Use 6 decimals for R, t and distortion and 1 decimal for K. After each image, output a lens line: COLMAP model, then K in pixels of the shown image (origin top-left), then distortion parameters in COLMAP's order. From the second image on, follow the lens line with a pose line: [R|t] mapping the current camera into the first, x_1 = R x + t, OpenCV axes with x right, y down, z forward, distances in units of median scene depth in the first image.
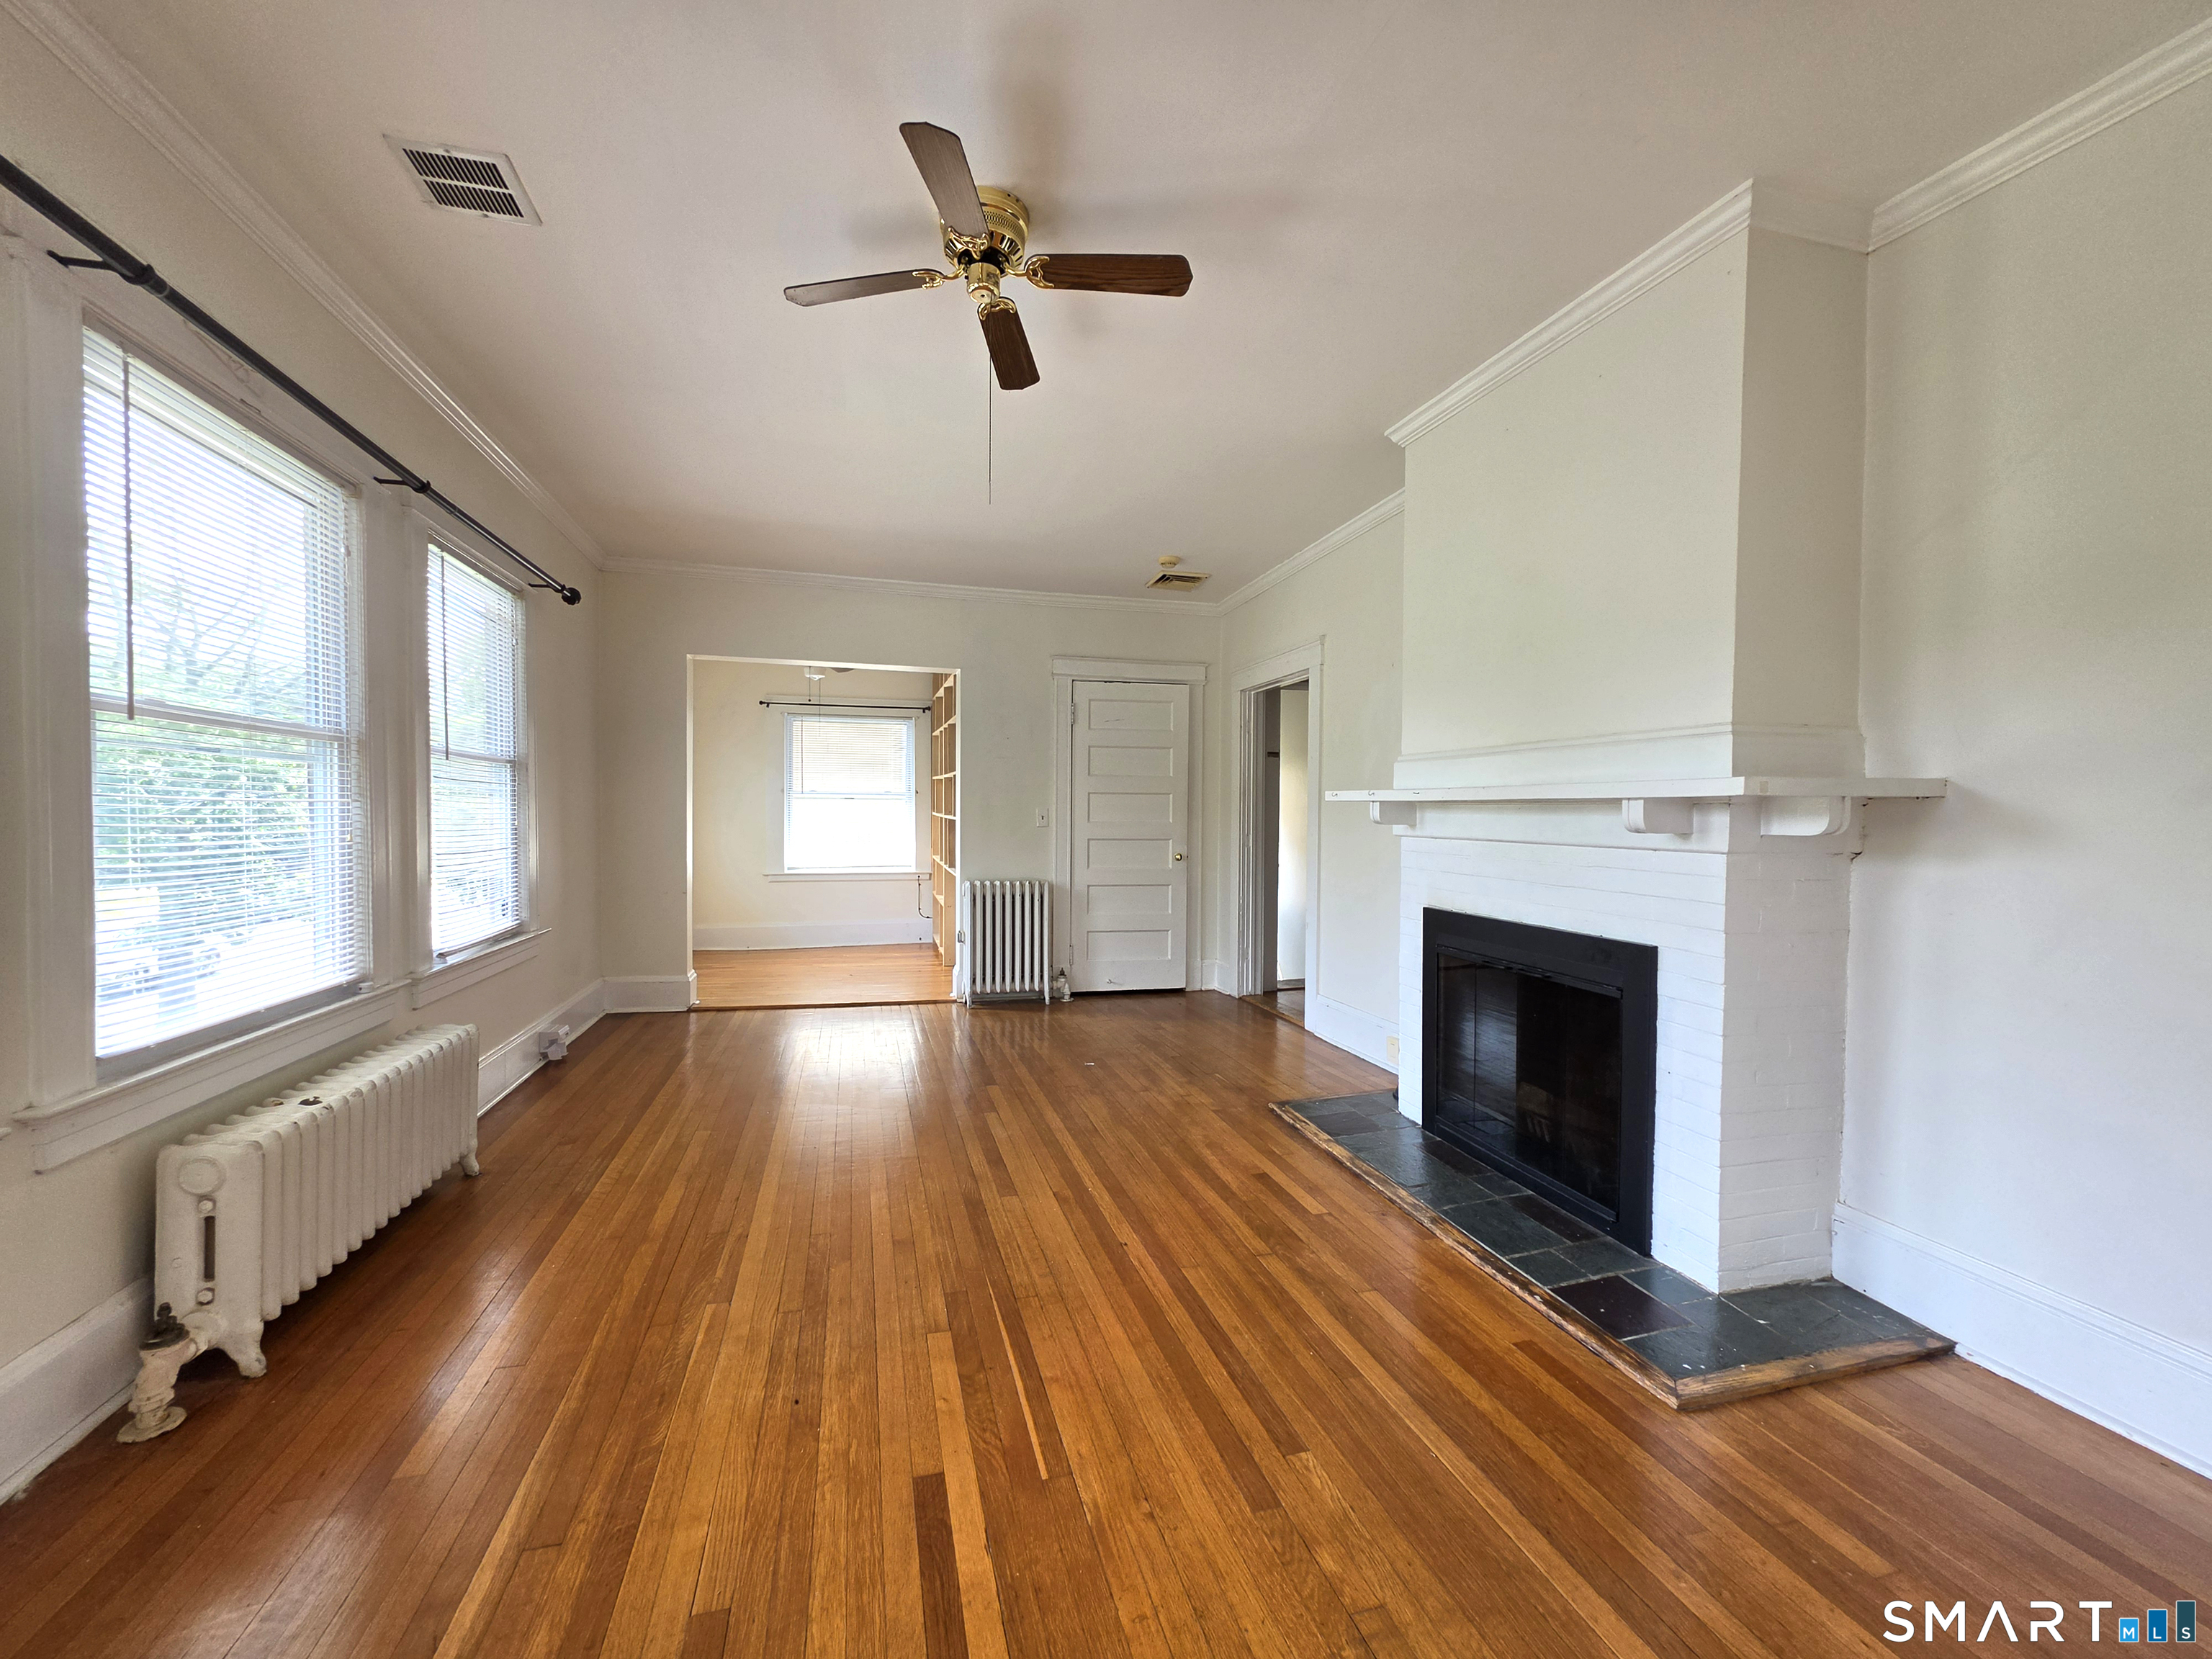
lens RADIAL K [[887.8, 0, 1094.1], [0, 887.8, 829.6], [0, 0, 1]] dist [-0.009012, 0.001370]
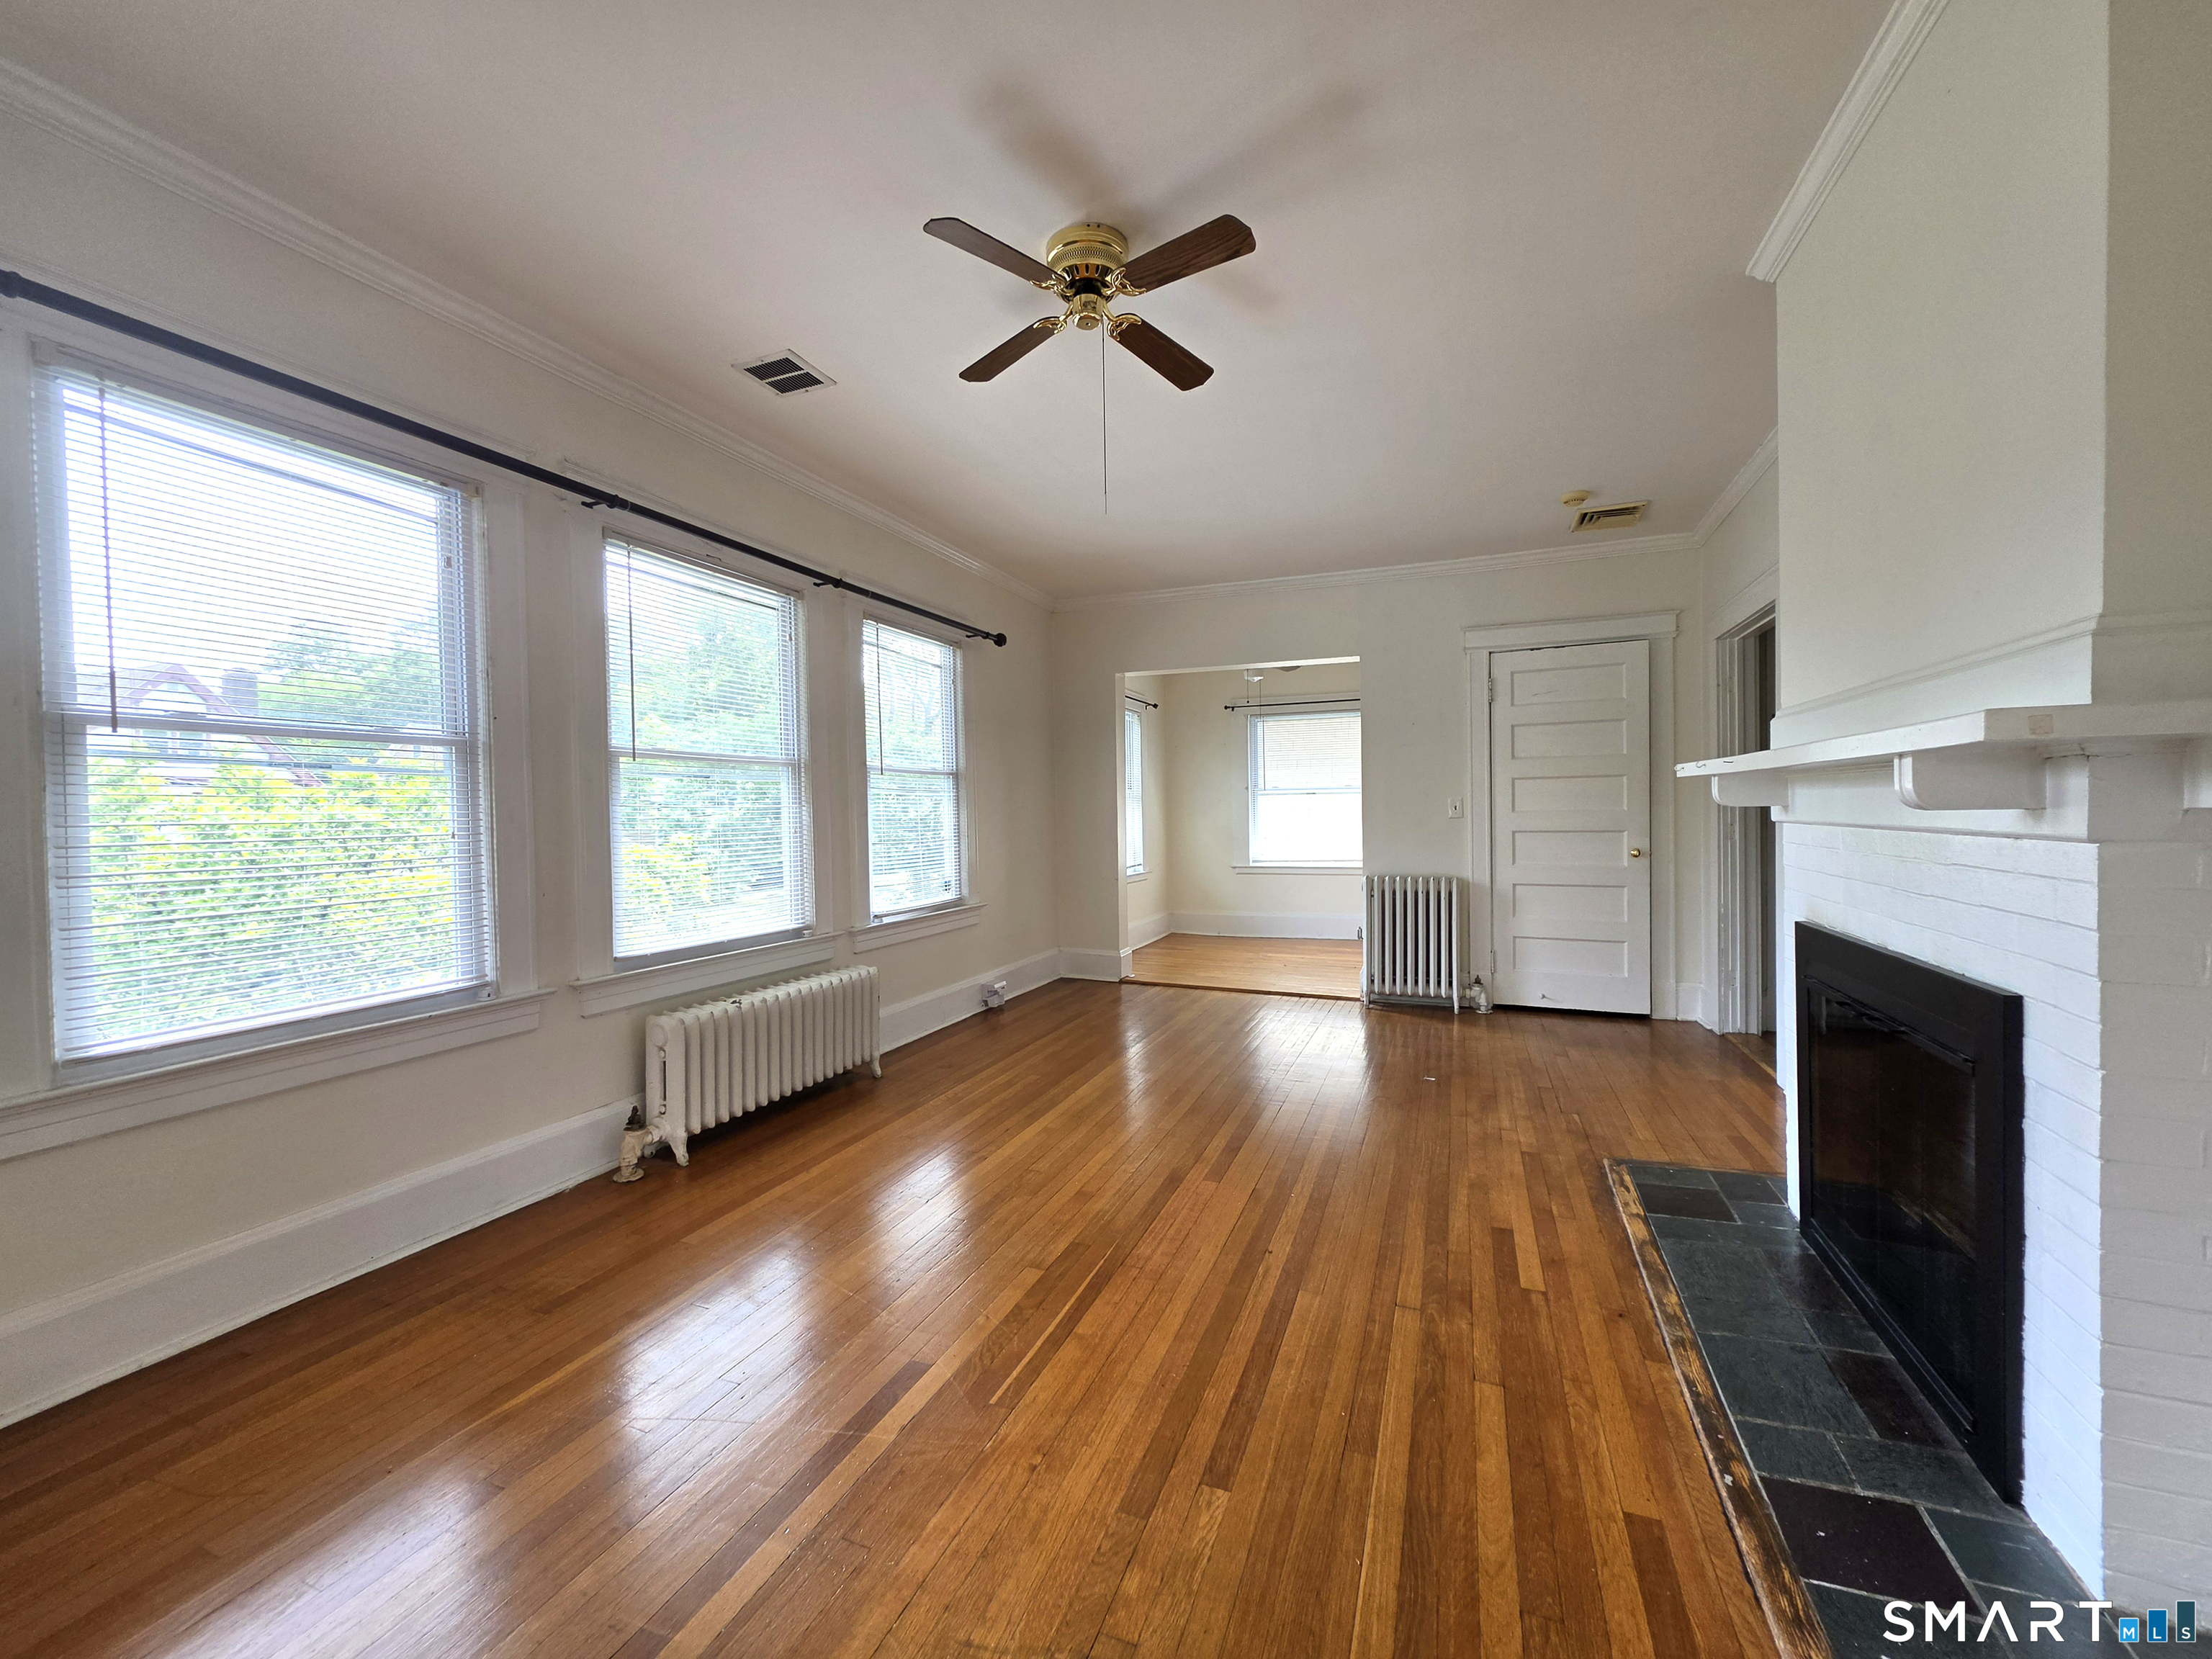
lens RADIAL K [[887.8, 0, 1093.9], [0, 887.8, 824.6], [0, 0, 1]] dist [-0.009012, 0.001370]
pose [[0.795504, -0.010119, -0.605863, 0.470759], [0.009043, 0.999947, -0.004827, 0.010975], [0.605881, -0.001639, 0.795554, 0.128659]]
